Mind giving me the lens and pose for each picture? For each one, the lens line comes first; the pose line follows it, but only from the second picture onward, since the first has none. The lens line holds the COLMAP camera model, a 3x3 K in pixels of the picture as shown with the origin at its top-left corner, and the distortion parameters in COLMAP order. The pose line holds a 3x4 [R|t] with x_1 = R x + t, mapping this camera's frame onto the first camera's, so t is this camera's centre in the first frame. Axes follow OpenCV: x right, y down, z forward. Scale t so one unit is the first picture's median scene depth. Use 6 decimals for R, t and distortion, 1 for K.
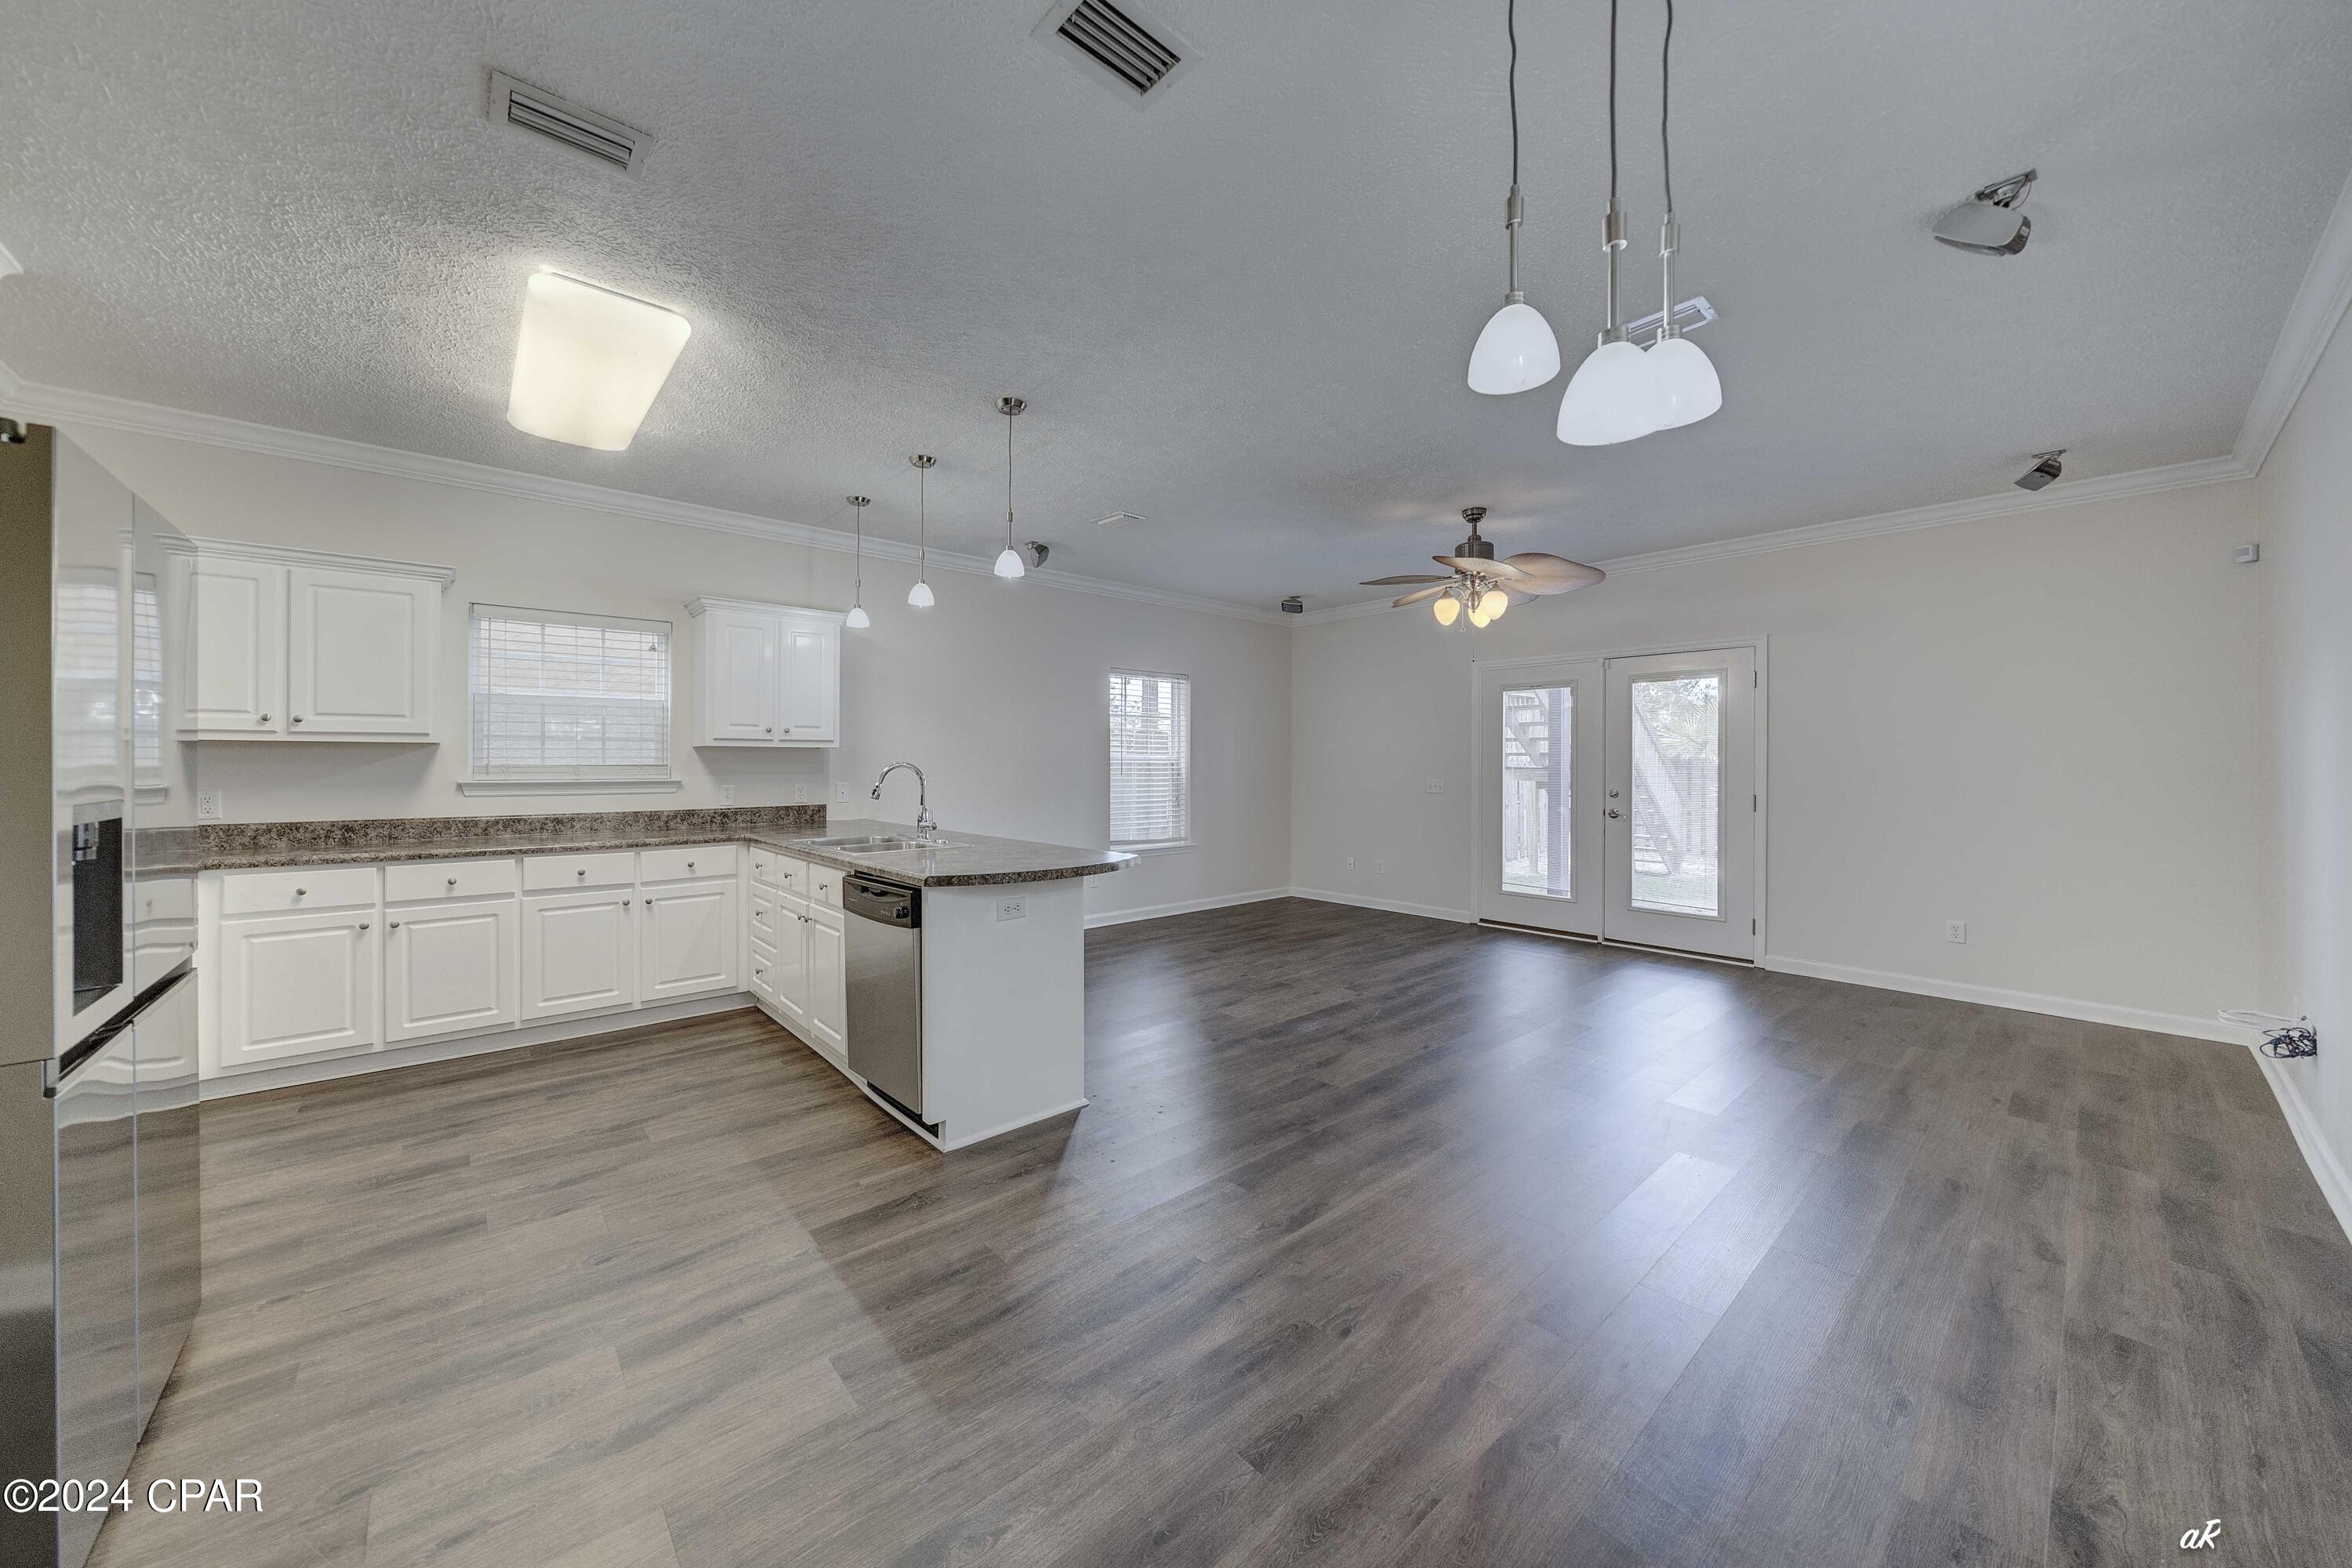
lens RADIAL K [[810.0, 0, 1175.5], [0, 810.0, 772.9], [0, 0, 1]] dist [-0.010341, -0.000170]
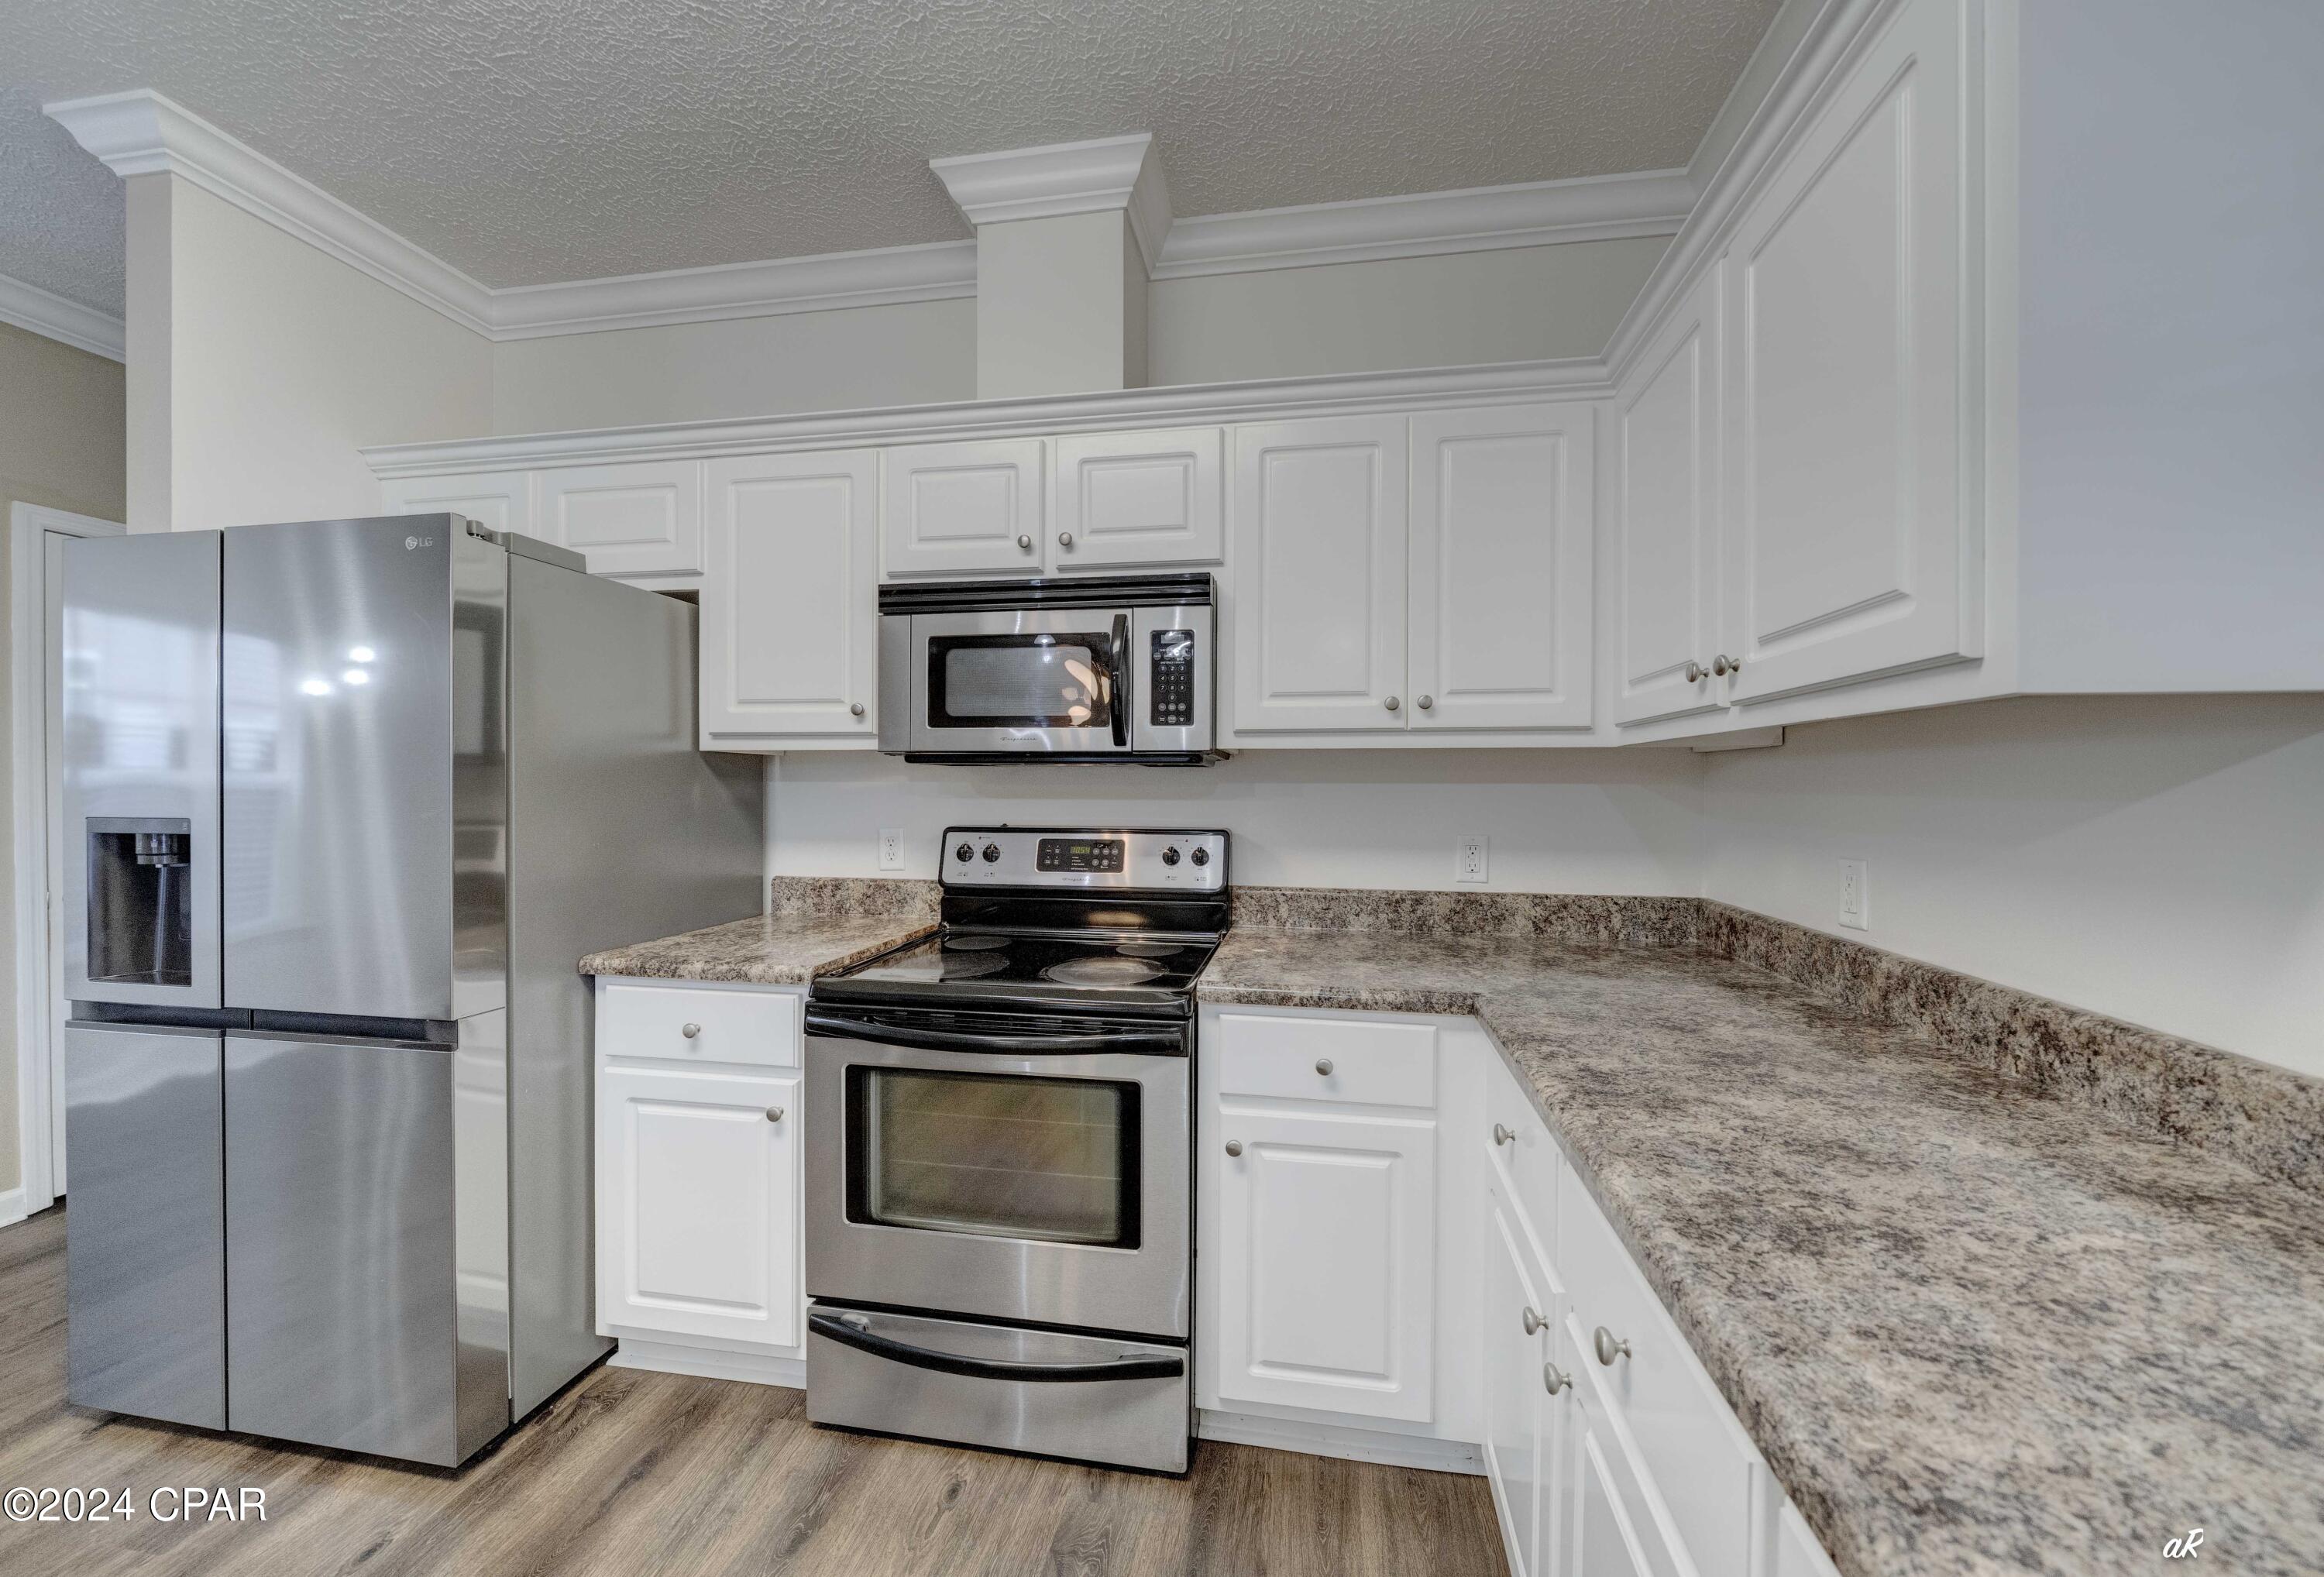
lens RADIAL K [[817.0, 0, 1182.3], [0, 817.0, 789.5], [0, 0, 1]] dist [-0.000617, 0.000039]
pose [[-0.770882, -0.001868, -0.636975, -0.584976], [-0.013903, 0.999807, 0.013894, -0.012443], [0.636826, 0.019567, -0.770759, 0.952690]]
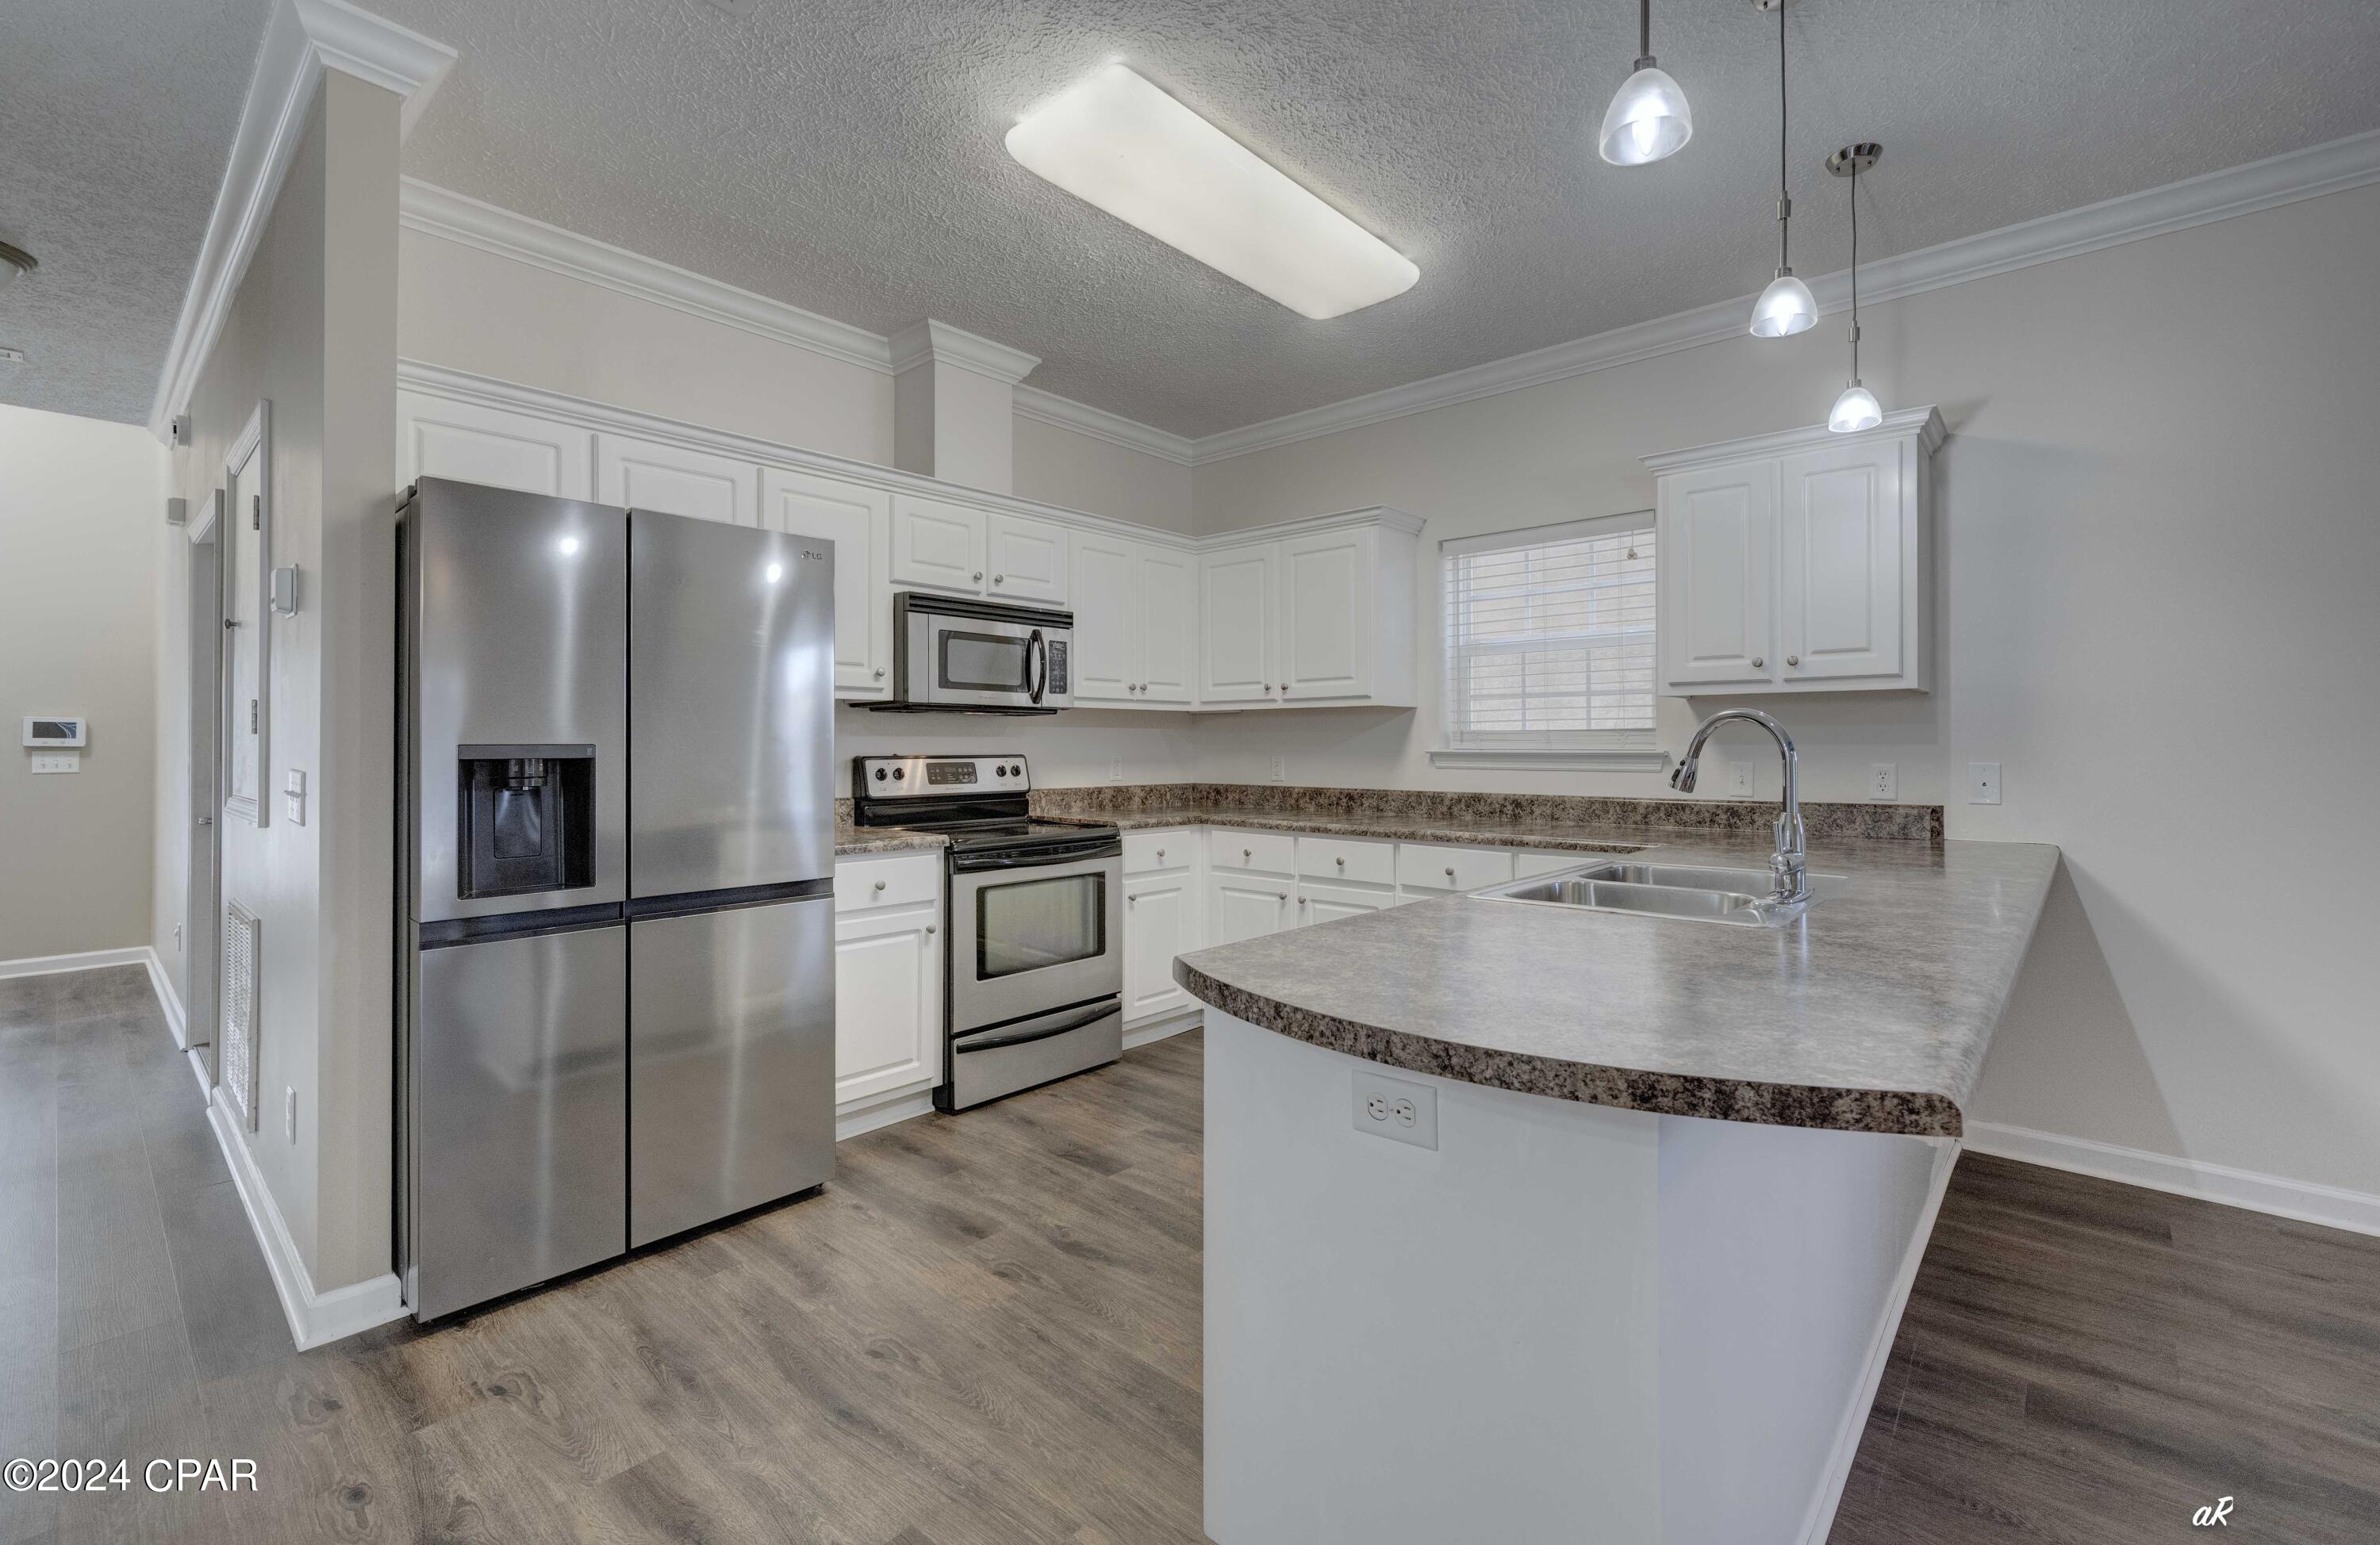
lens RADIAL K [[1010.2, 0, 1197.7], [0, 1010.2, 737.1], [0, 0, 1]] dist [-0.003516, -0.000294]
pose [[0.126769, -0.010160, -0.991880, 0.152401], [-0.011842, 0.999861, -0.011756, 0.012321], [0.991862, 0.013236, 0.126631, 0.612343]]
